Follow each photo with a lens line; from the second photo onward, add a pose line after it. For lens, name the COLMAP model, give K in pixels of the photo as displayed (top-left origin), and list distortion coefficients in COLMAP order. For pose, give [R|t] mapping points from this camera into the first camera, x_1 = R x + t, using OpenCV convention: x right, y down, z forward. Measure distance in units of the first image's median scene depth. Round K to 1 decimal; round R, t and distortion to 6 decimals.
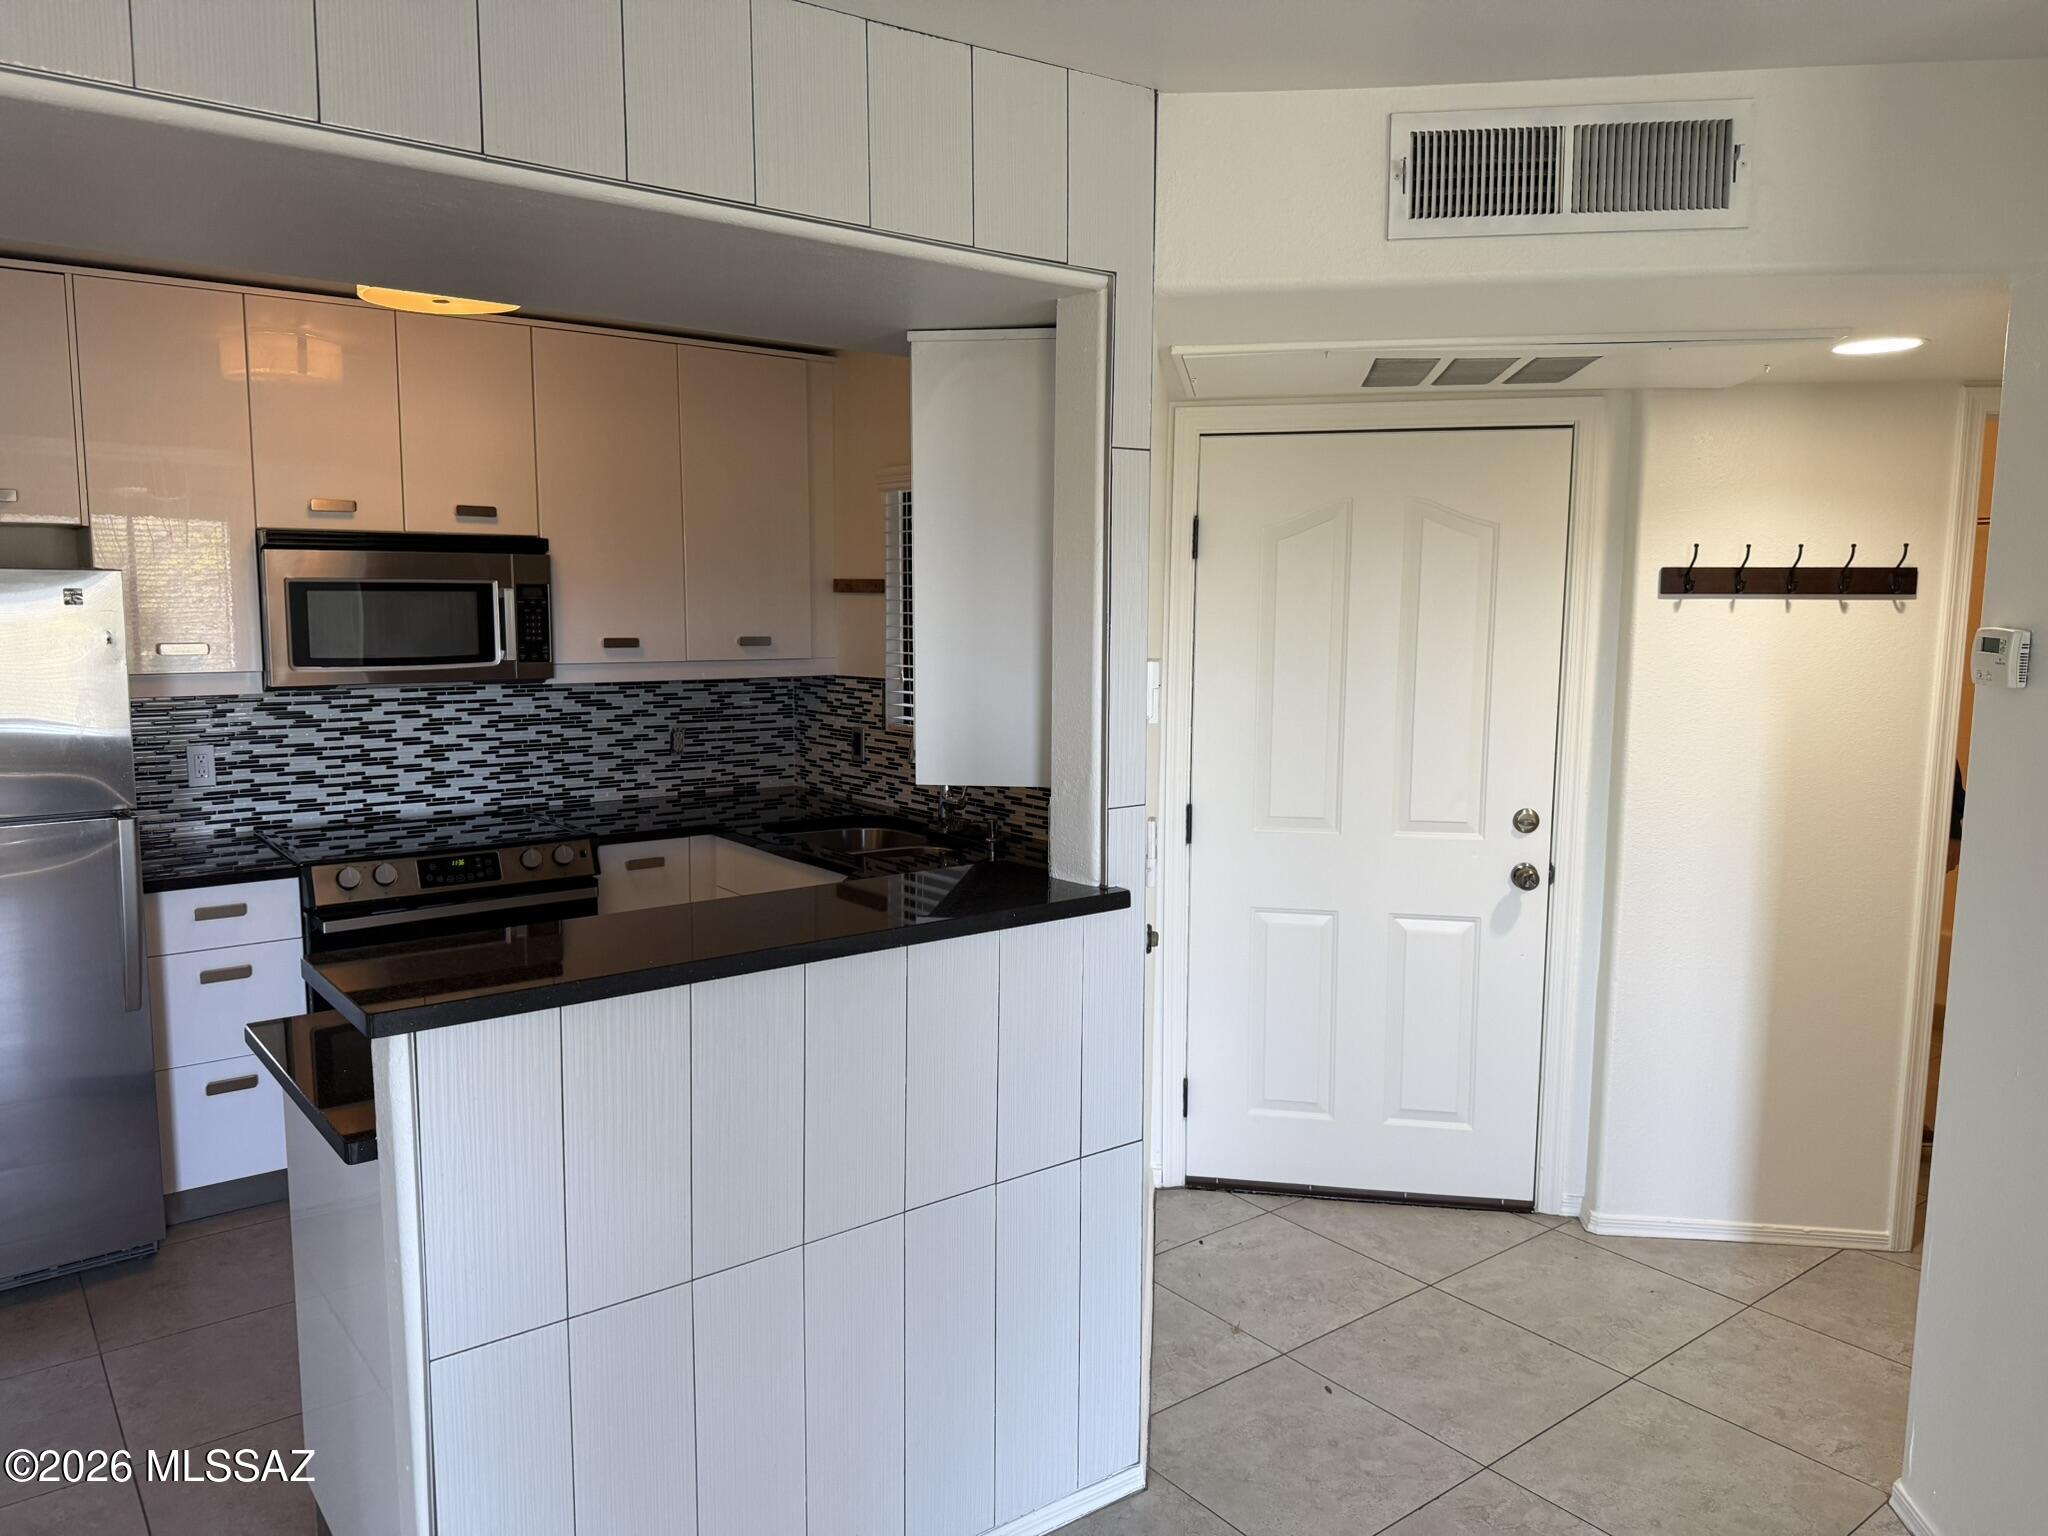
lens RADIAL K [[1438.3, 0, 1057.6], [0, 1438.3, 778.1], [0, 0, 1]] dist [0.097915, -0.129162]
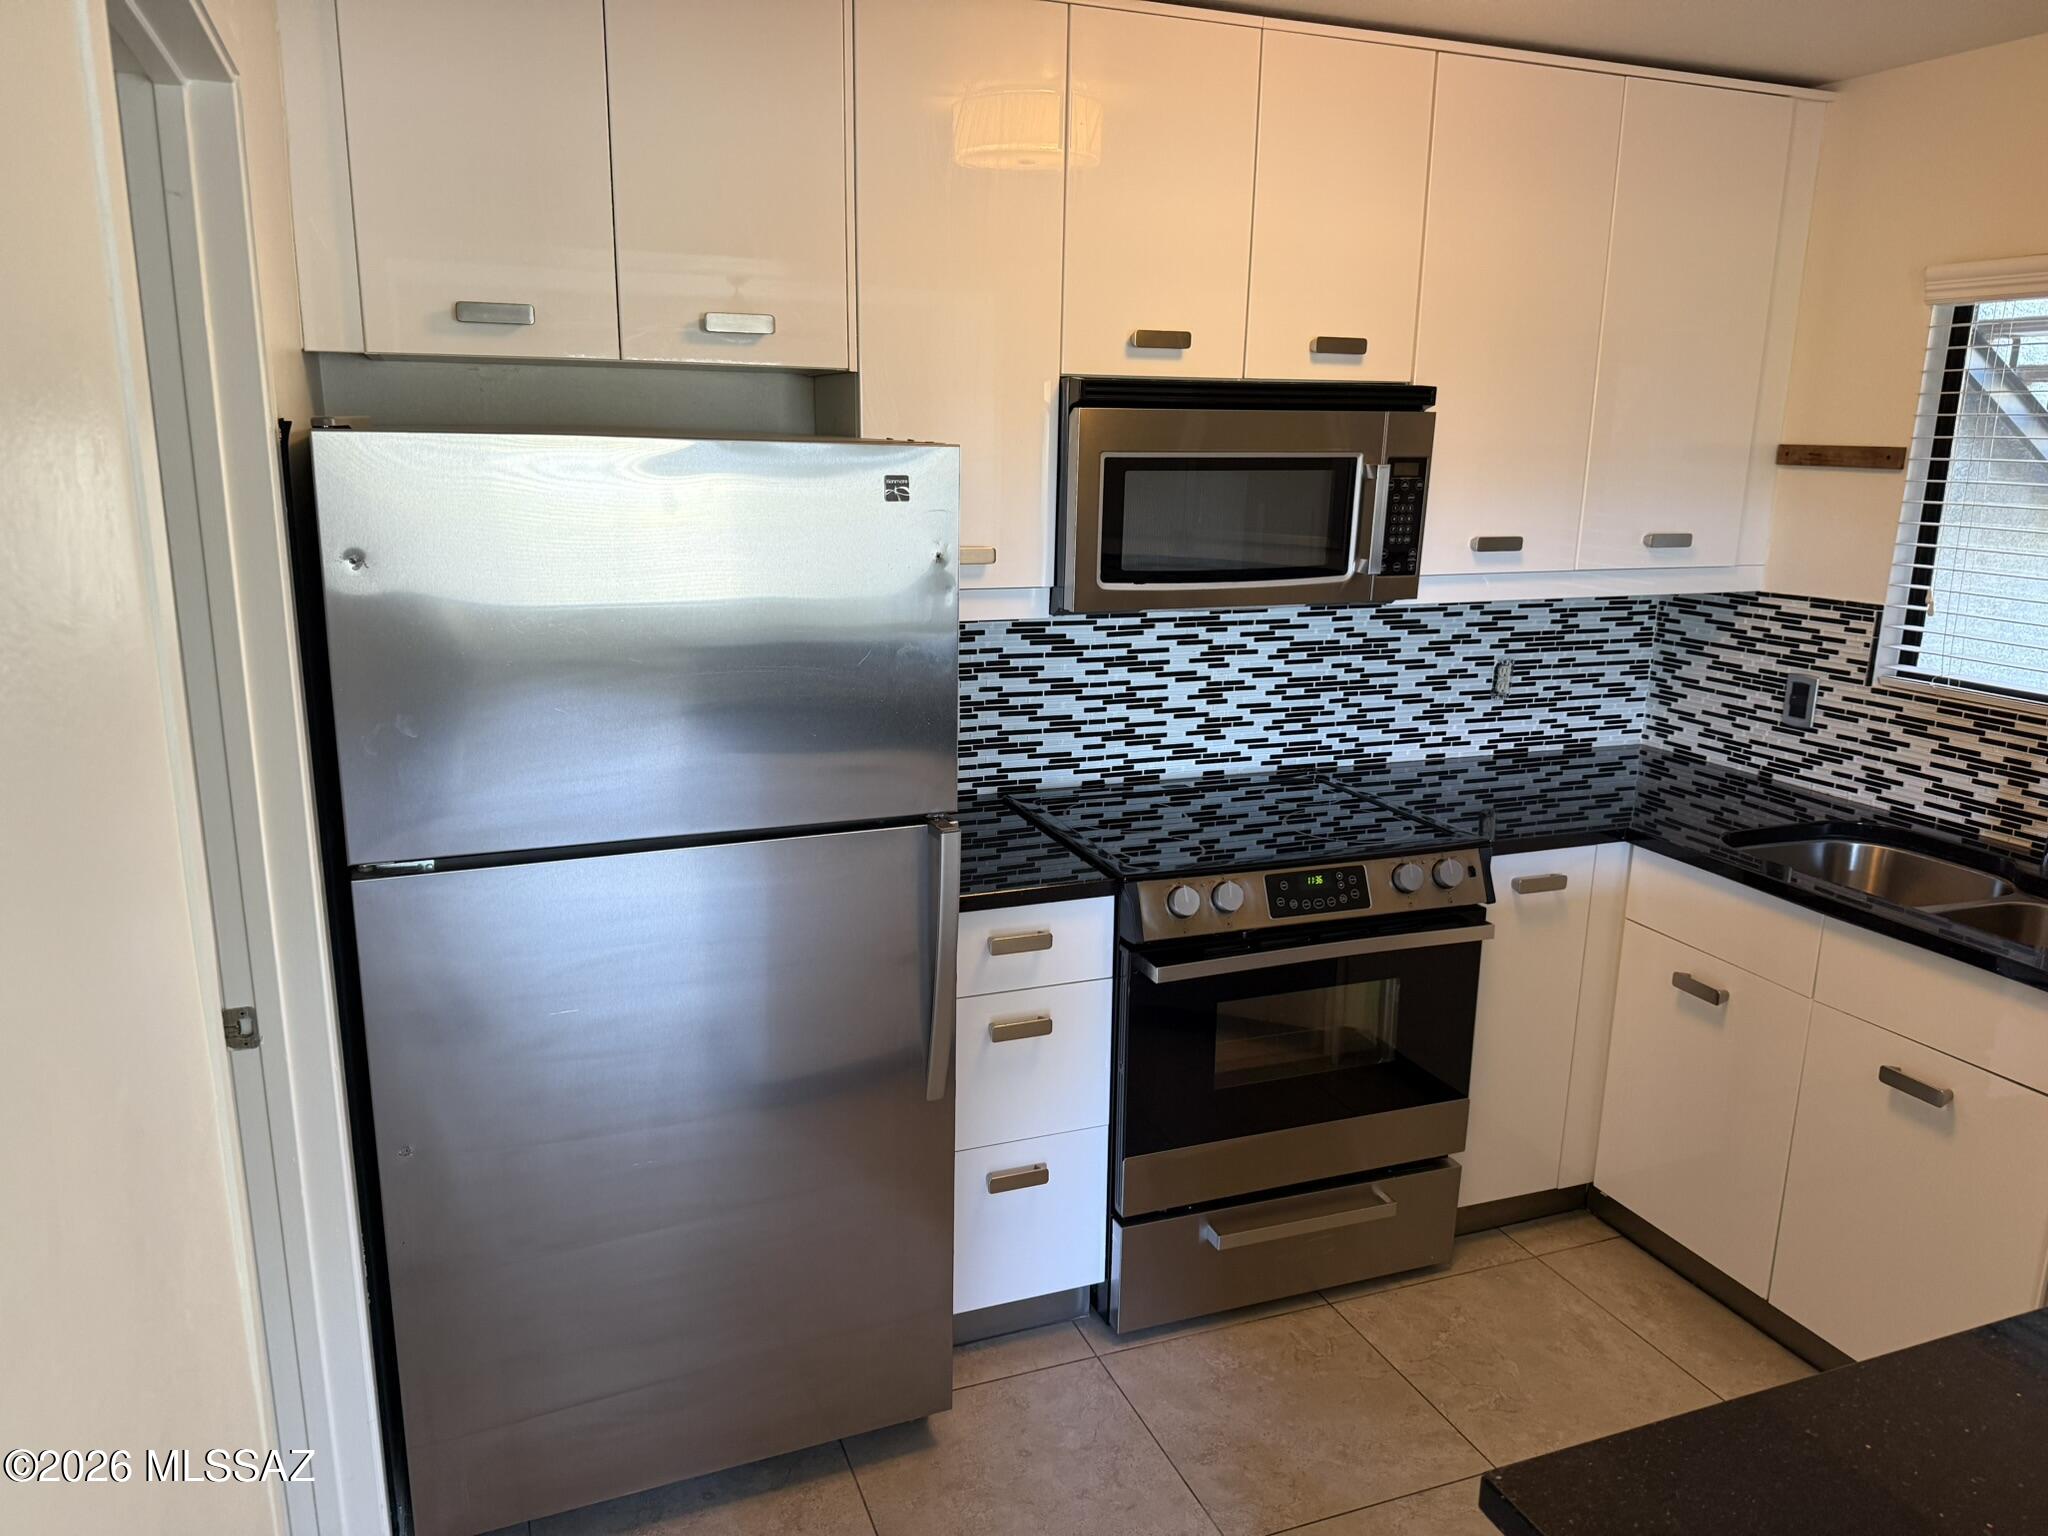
lens RADIAL K [[1466.0, 0, 1024.0], [0, 1466.0, 768.0], [0, 0, 1]] dist [0.030834, -0.043706]
pose [[0.954422, 0.071099, -0.289867, -0.288799], [-0.041579, 0.993415, 0.106760, -0.051711], [0.295549, -0.089842, 0.951094, 0.263460]]
